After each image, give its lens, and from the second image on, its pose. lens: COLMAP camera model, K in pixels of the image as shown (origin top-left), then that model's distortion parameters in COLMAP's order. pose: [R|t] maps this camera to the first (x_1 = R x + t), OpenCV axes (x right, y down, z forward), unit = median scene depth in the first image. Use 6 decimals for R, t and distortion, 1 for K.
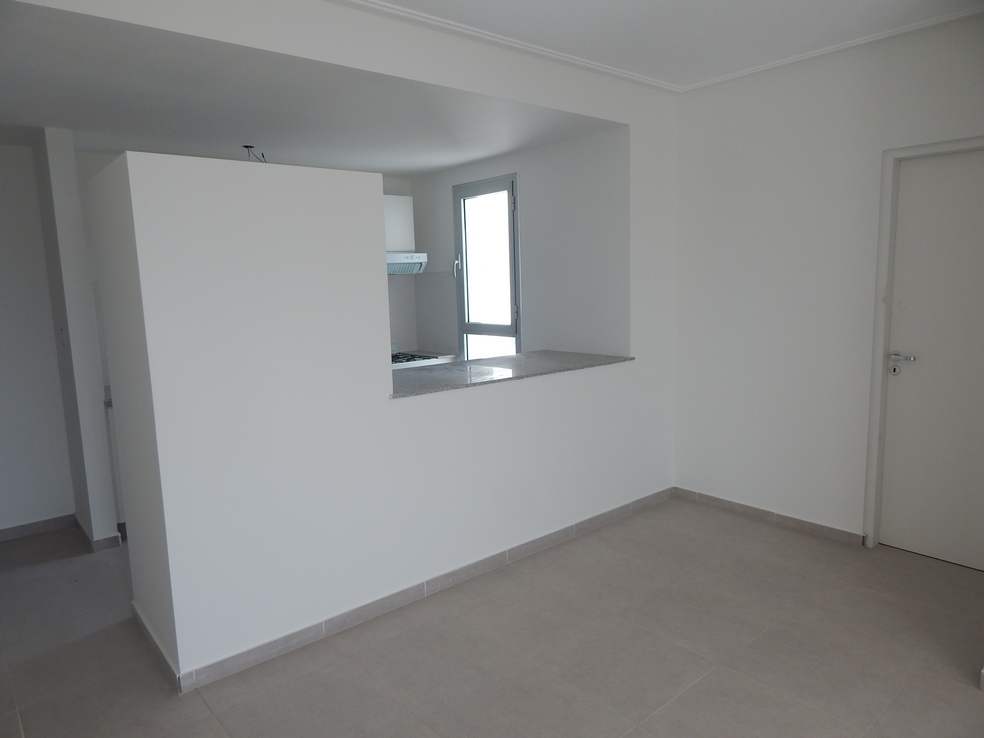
lens RADIAL K [[648.6, 0, 491.2], [0, 648.6, 366.6], [0, 0, 1]] dist [-0.006091, -0.003054]
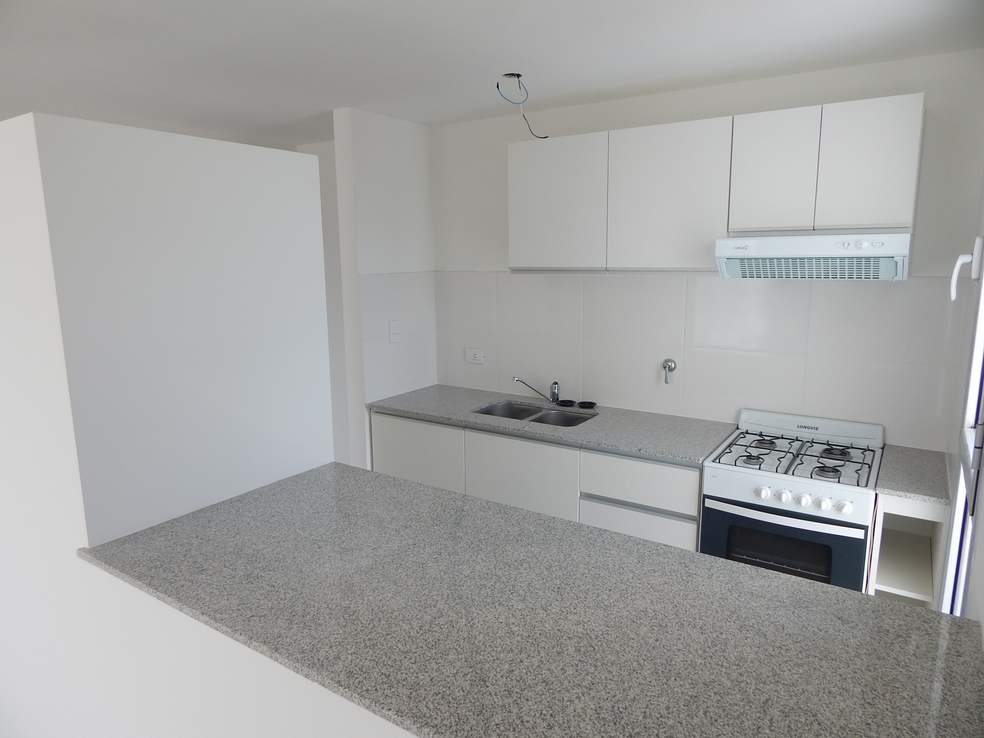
lens RADIAL K [[648.6, 0, 491.2], [0, 648.6, 366.6], [0, 0, 1]] dist [-0.006091, -0.003054]
pose [[0.280639, 0.199998, -0.938745, 0.251271], [-0.130049, 0.976954, 0.169260, -0.143431], [0.950962, 0.074582, 0.300181, 0.710765]]
